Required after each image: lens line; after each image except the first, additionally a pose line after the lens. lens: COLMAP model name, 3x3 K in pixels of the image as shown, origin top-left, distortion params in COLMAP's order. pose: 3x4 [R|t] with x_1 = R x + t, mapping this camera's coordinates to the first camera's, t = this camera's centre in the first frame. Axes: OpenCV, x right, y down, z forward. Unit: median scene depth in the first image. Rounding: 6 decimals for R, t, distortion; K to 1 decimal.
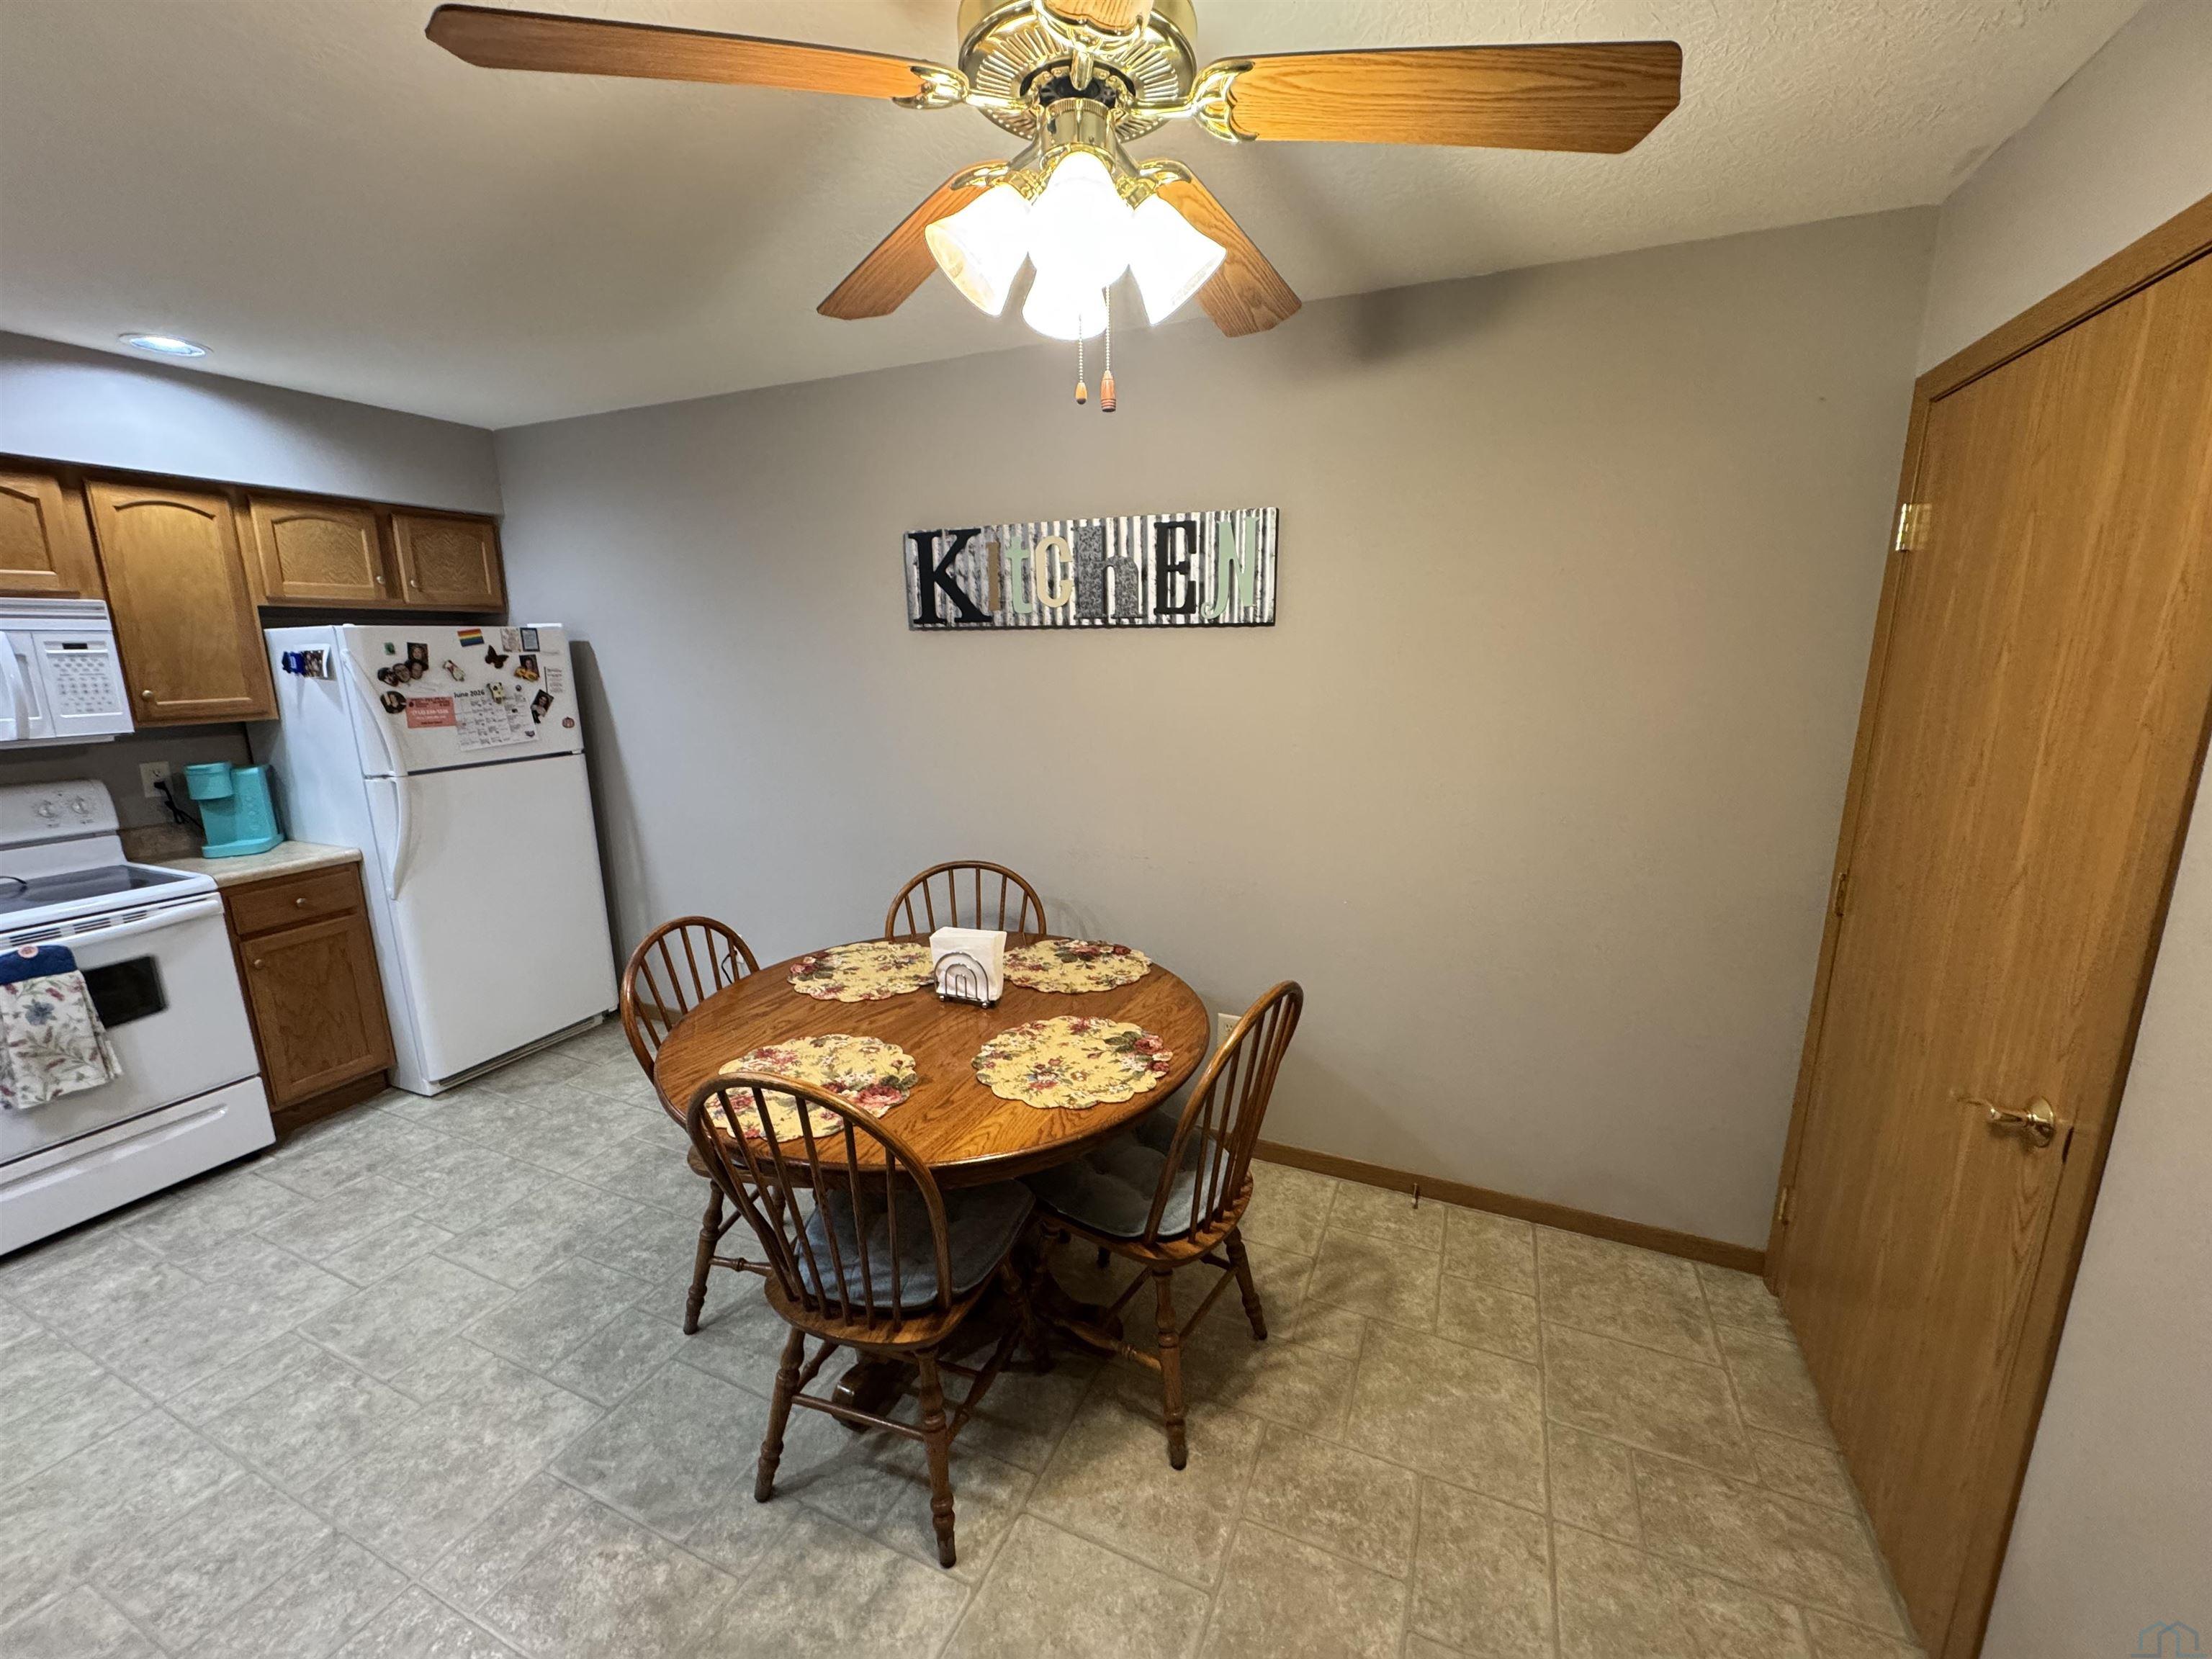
lens RADIAL K [[887.9, 0, 1108.5], [0, 887.9, 830.2], [0, 0, 1]] dist [-0.001746, -0.000572]
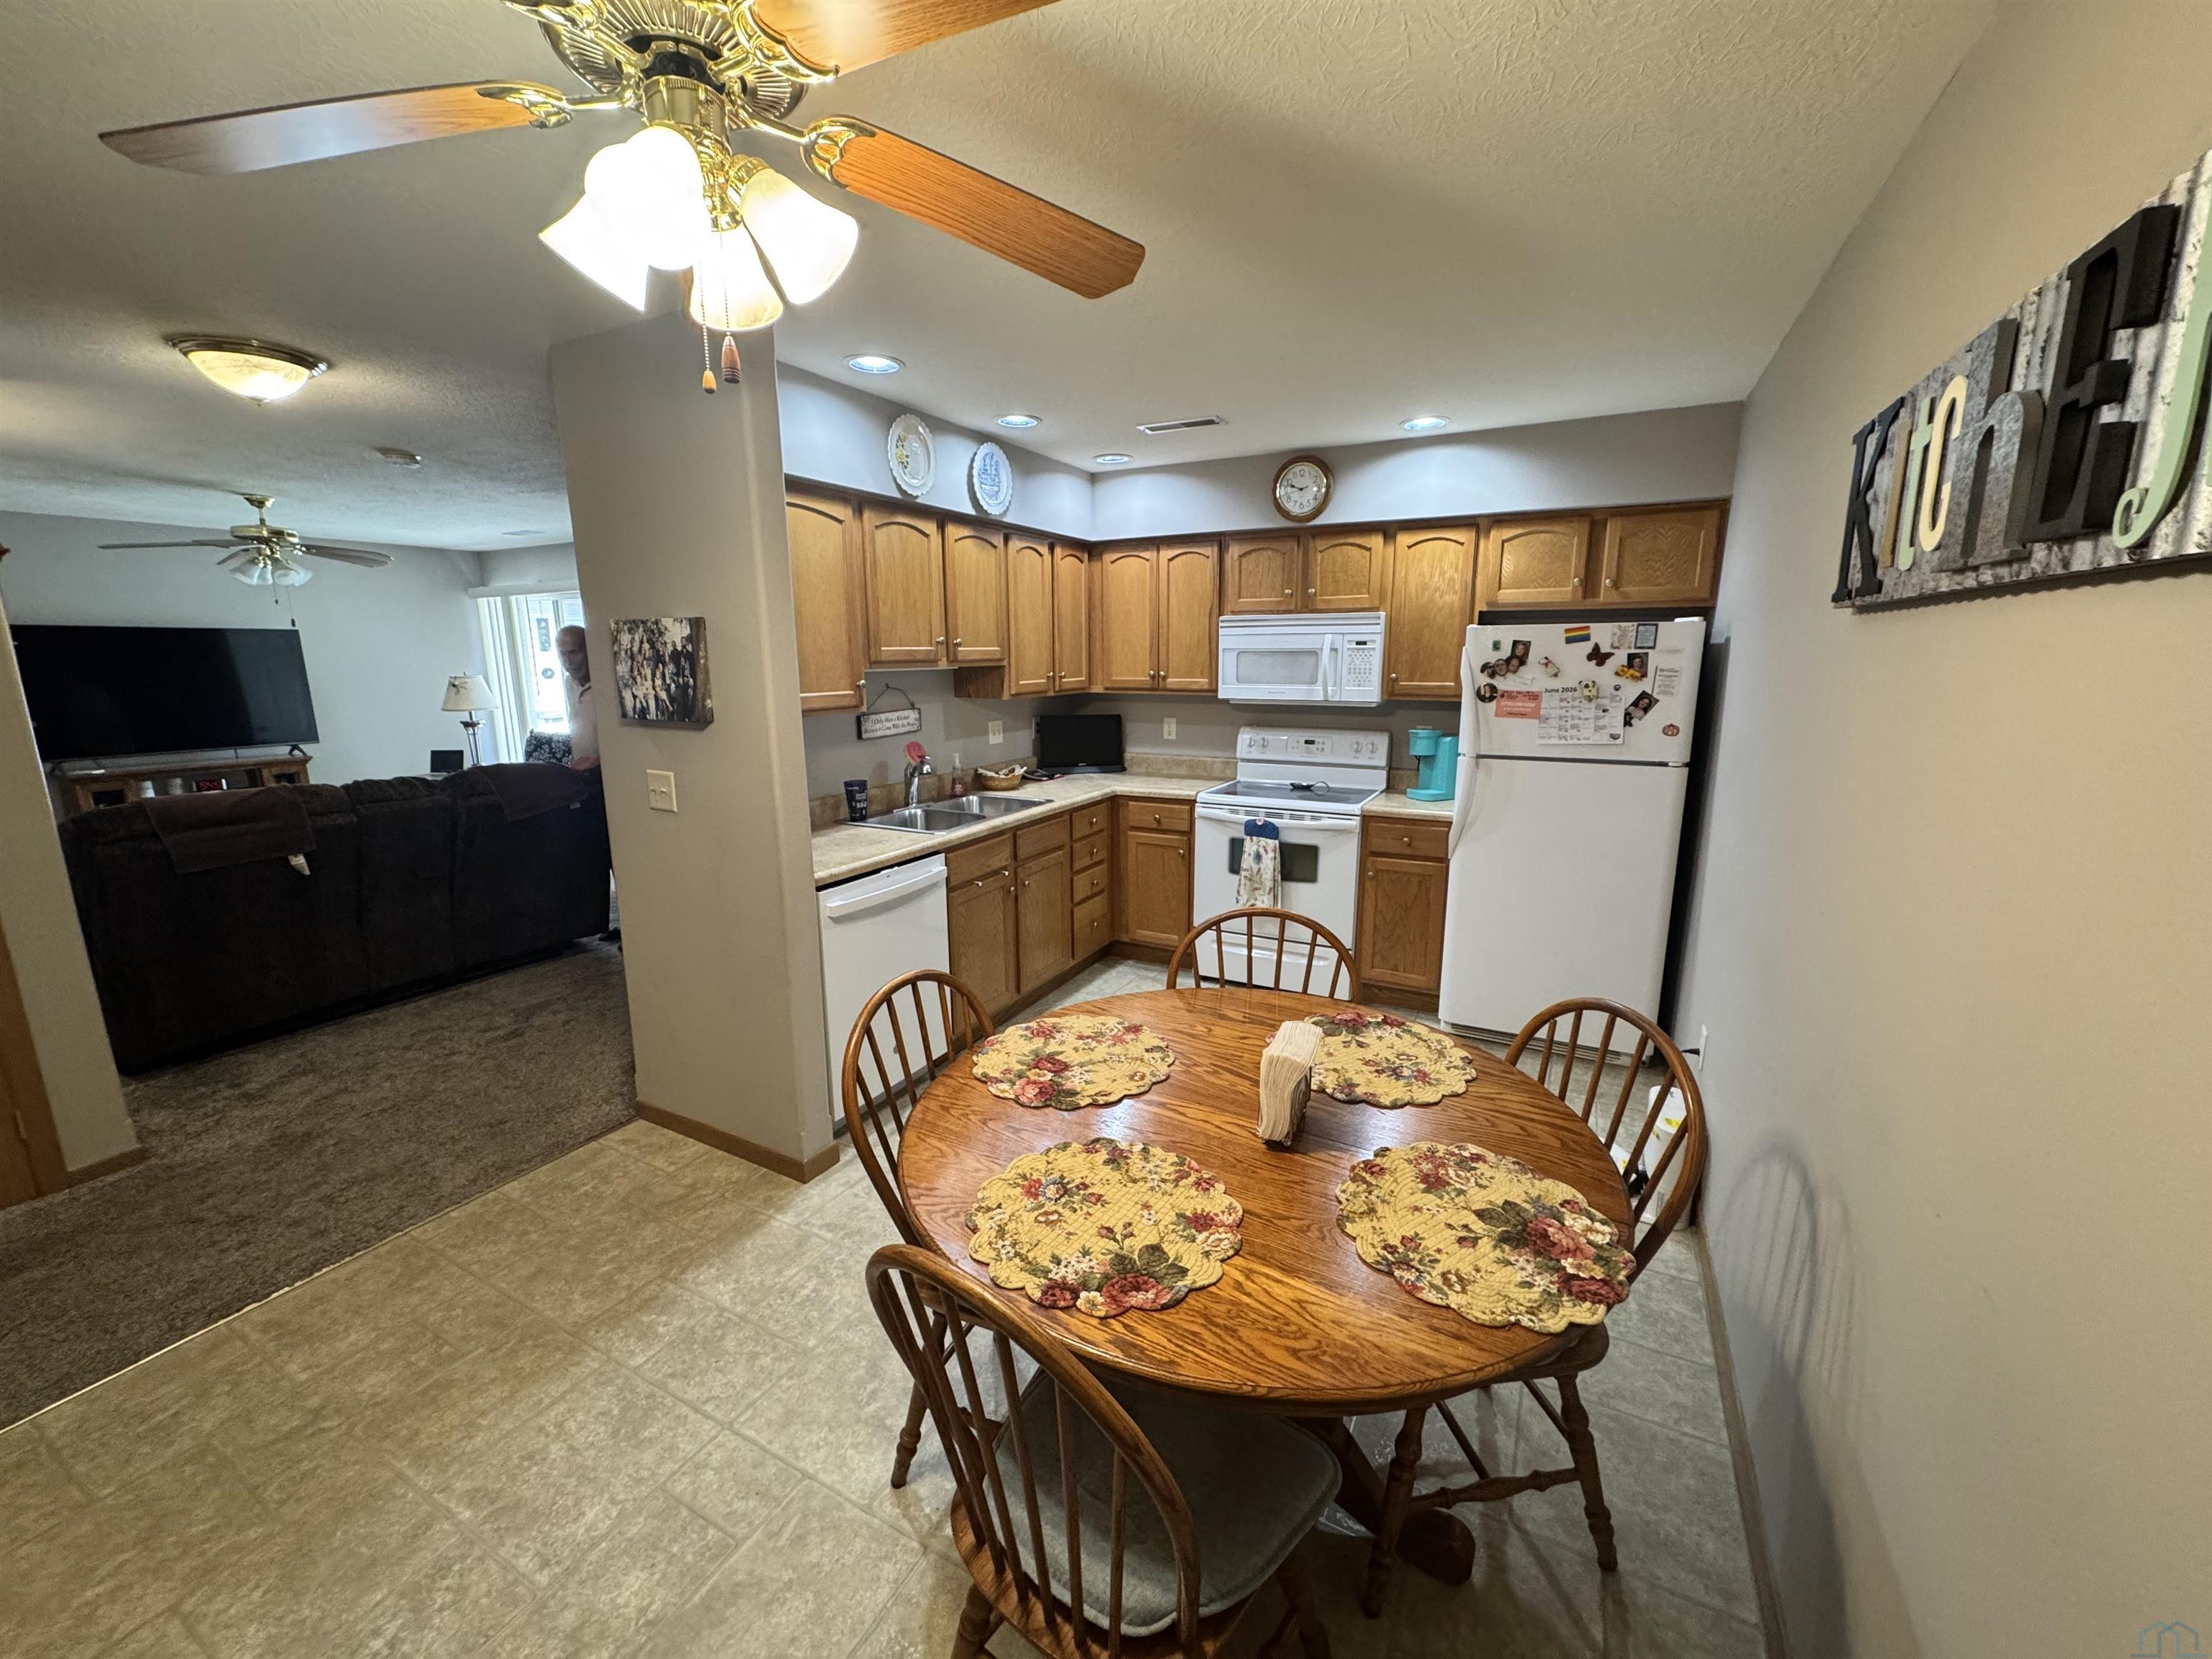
lens RADIAL K [[887.9, 0, 1108.5], [0, 887.9, 830.2], [0, 0, 1]] dist [-0.001746, -0.000572]
pose [[-0.082089, 0.205542, -0.975199, 0.381793], [-0.202084, 0.954742, 0.218241, -0.127422], [0.975922, 0.214987, -0.036837, 0.612444]]
